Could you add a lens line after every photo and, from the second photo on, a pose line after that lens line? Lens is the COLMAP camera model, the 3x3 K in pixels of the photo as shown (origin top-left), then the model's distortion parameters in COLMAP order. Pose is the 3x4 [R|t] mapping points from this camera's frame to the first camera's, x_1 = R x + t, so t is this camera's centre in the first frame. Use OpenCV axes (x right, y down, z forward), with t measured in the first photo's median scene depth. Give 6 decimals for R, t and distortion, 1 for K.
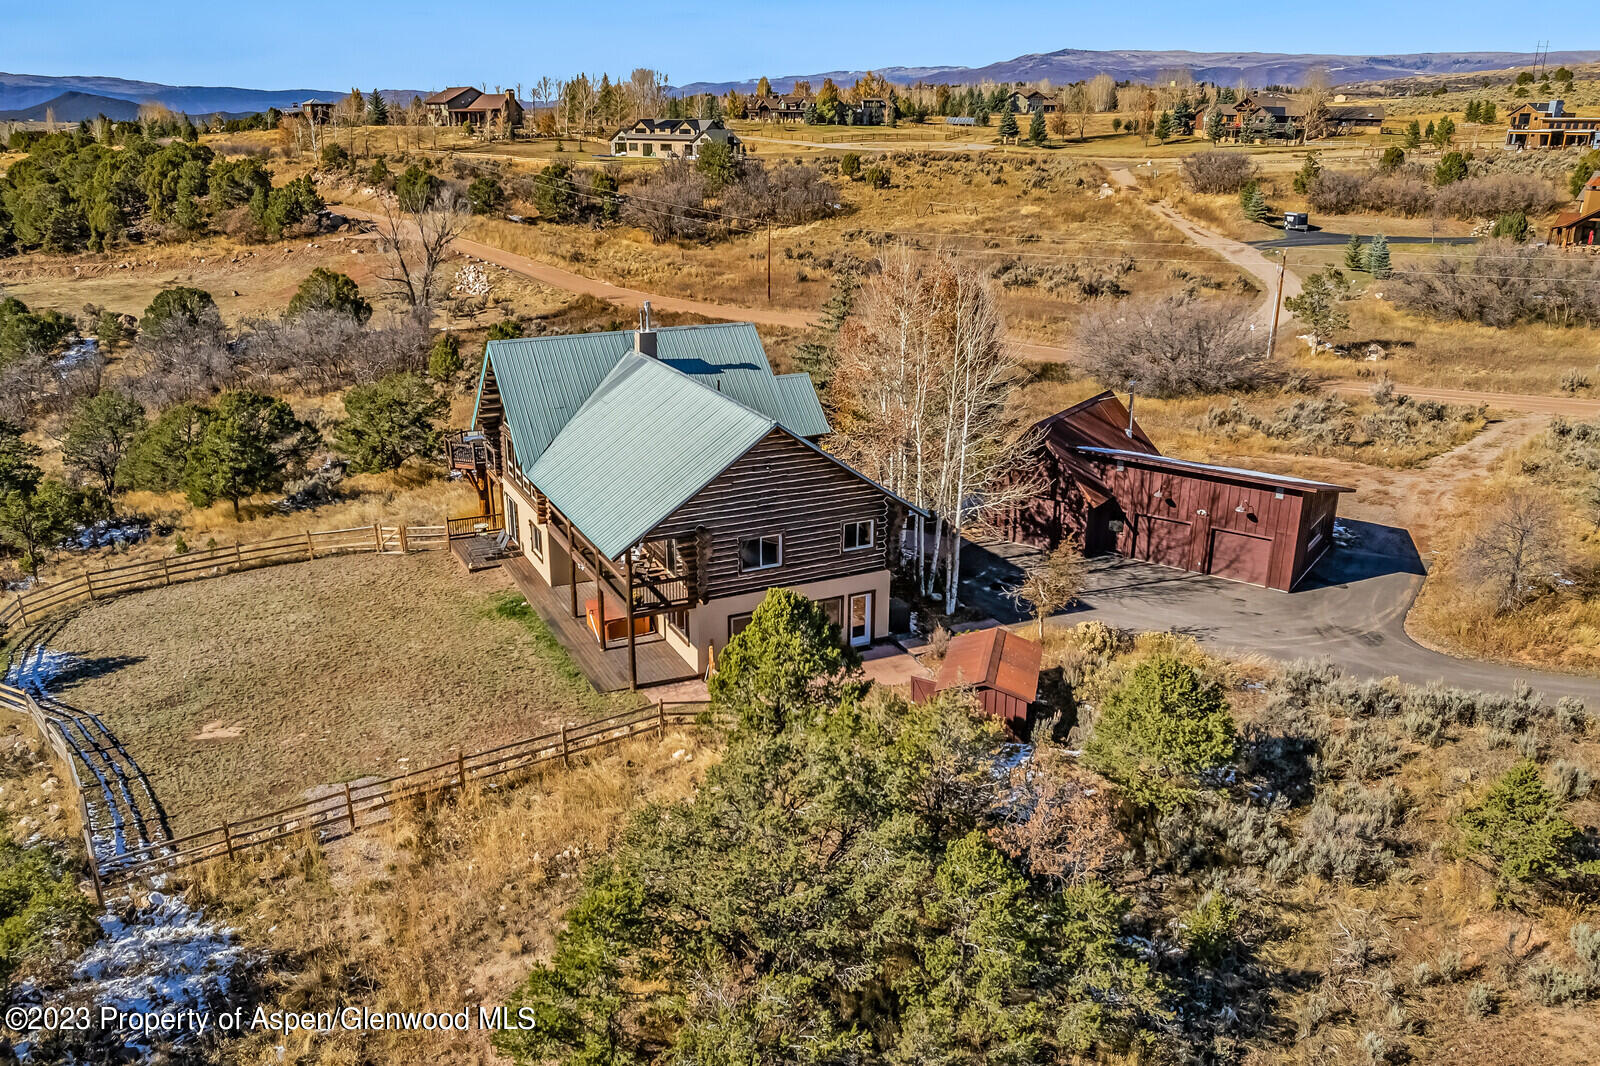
lens RADIAL K [[1246.5, 0, 803.6], [0, 1246.5, 541.4], [0, 0, 1]] dist [-0.052916, 0.026349]
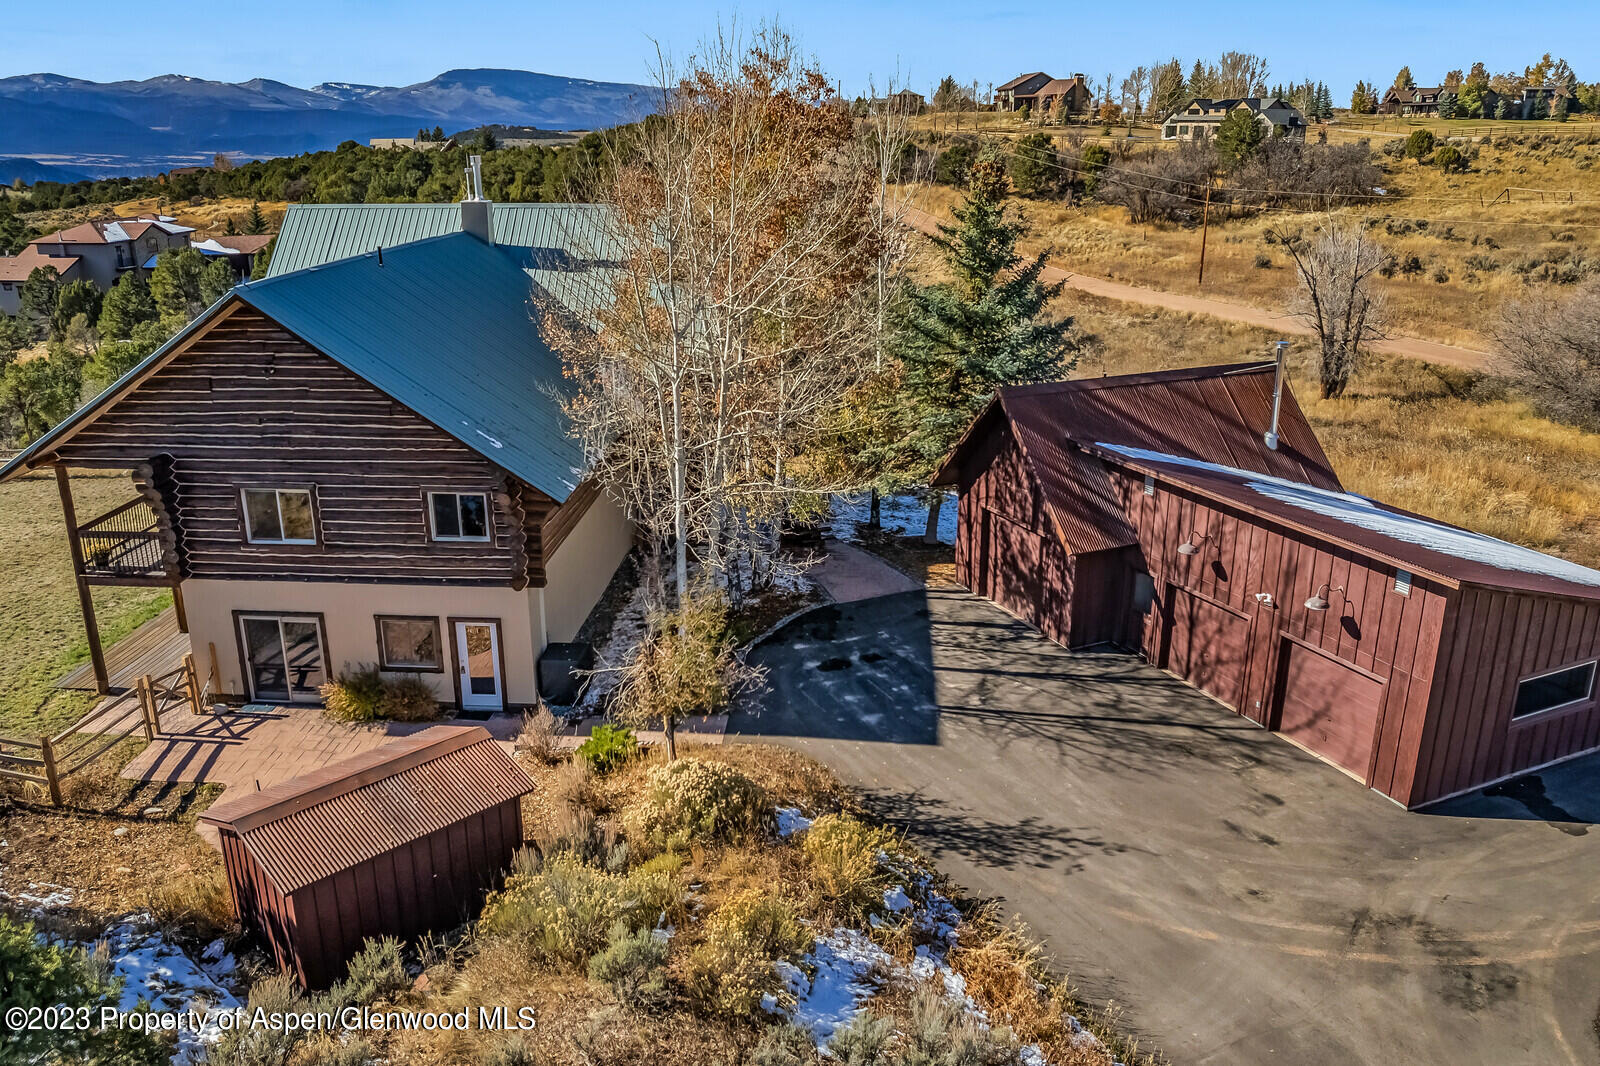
lens RADIAL K [[1246.5, 0, 793.7], [0, 1246.5, 526.6], [0, 0, 1]] dist [-0.052916, 0.026349]
pose [[0.864105, 0.147194, -0.481307, 0.373855], [-0.160336, 0.986964, 0.013980, -0.027341], [0.477090, 0.065091, 0.876441, 0.475672]]
